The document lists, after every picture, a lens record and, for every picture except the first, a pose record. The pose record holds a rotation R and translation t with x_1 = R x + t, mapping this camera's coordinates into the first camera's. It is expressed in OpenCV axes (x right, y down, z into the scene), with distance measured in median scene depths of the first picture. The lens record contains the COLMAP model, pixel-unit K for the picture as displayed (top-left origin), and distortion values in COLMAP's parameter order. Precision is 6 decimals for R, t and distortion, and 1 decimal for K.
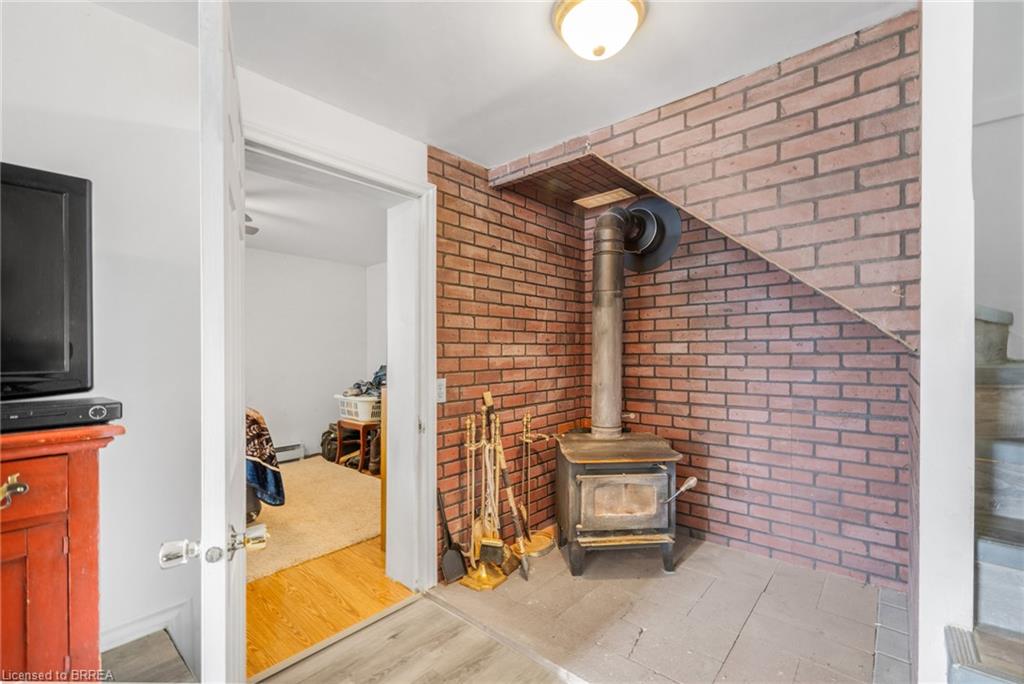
lens RADIAL K [[437.1, 0, 511.3], [0, 437.1, 351.9], [0, 0, 1]] dist [0.002900, 0.000385]
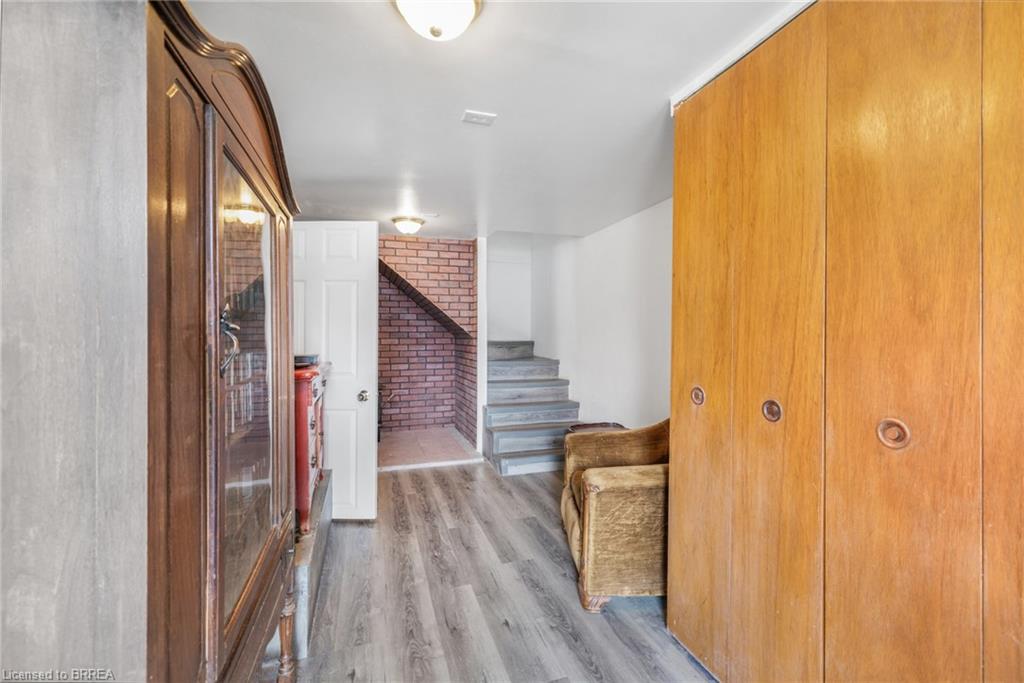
lens RADIAL K [[437.1, 0, 511.8], [0, 437.1, 340.3], [0, 0, 1]] dist [0.002900, 0.000385]
pose [[0.514643, -0.002038, 0.857402, -1.101616], [0.000717, 0.999998, 0.001947, 0.011539], [-0.857405, -0.000387, 0.514643, -0.620928]]
